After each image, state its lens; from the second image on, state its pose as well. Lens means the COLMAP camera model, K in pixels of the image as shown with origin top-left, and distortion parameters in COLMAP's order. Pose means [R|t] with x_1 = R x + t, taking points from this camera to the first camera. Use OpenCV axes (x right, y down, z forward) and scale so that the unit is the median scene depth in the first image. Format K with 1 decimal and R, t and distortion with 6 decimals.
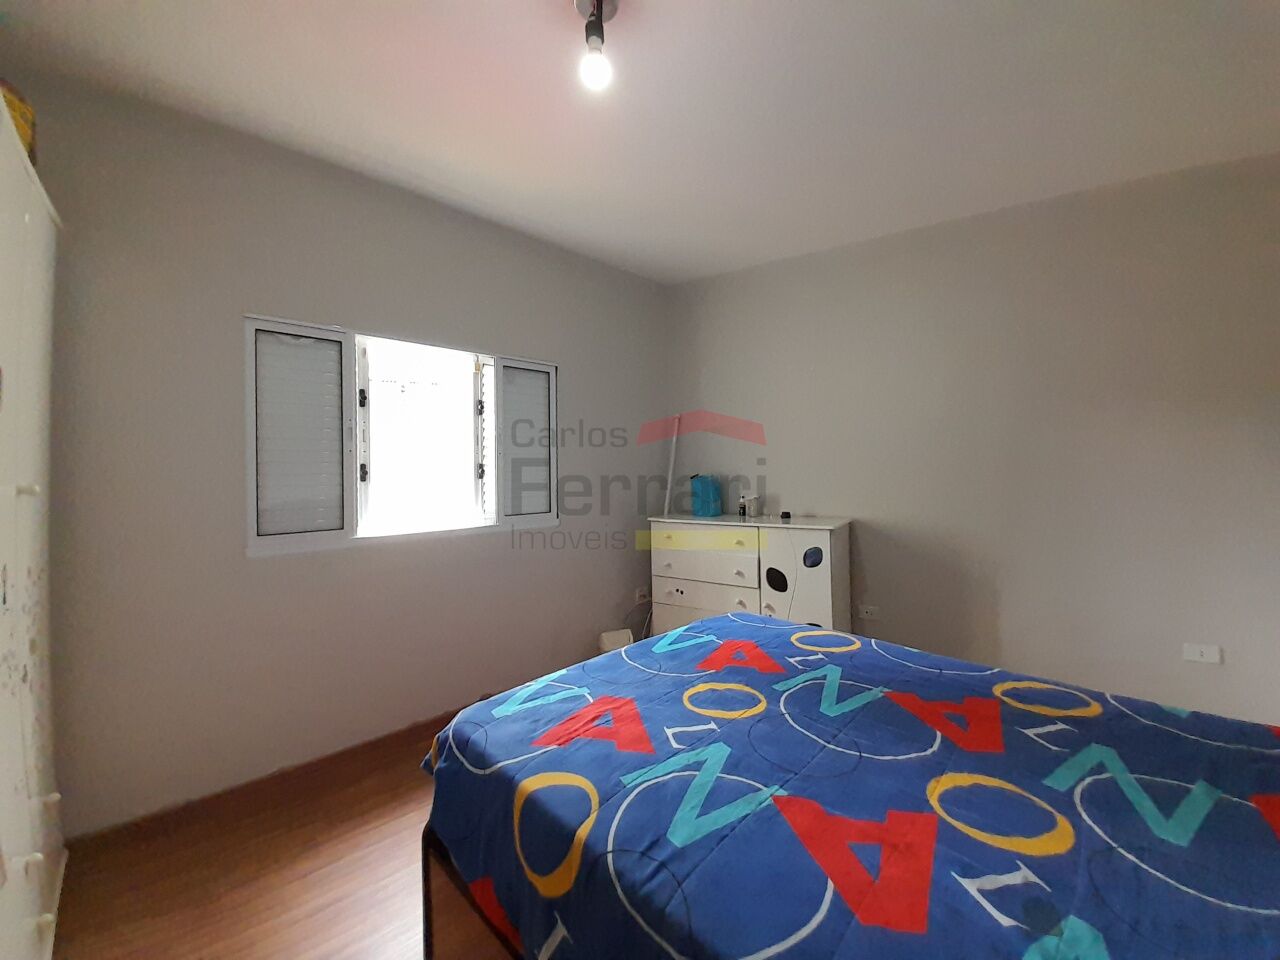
lens RADIAL K [[498.9, 0, 650.0], [0, 498.9, 466.4], [0, 0, 1]] dist [0.018983, -0.017855]
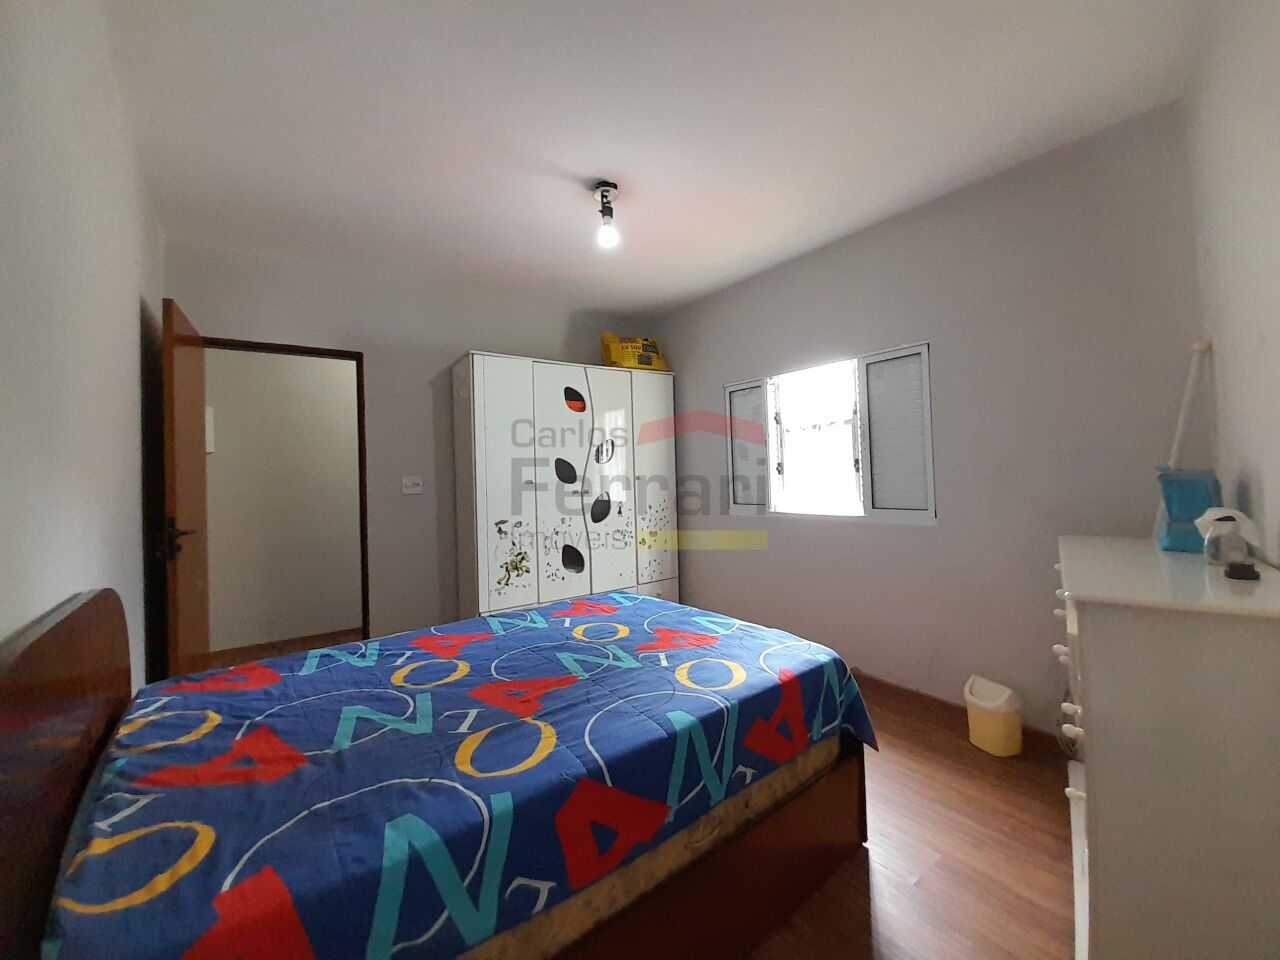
lens RADIAL K [[498.9, 0, 650.0], [0, 498.9, 466.4], [0, 0, 1]] dist [0.018983, -0.017855]
pose [[-0.112879, -0.007676, -0.993579, 1.464767], [0.042819, 0.999004, -0.012582, 0.010475], [0.992686, -0.043965, -0.112438, 1.234628]]
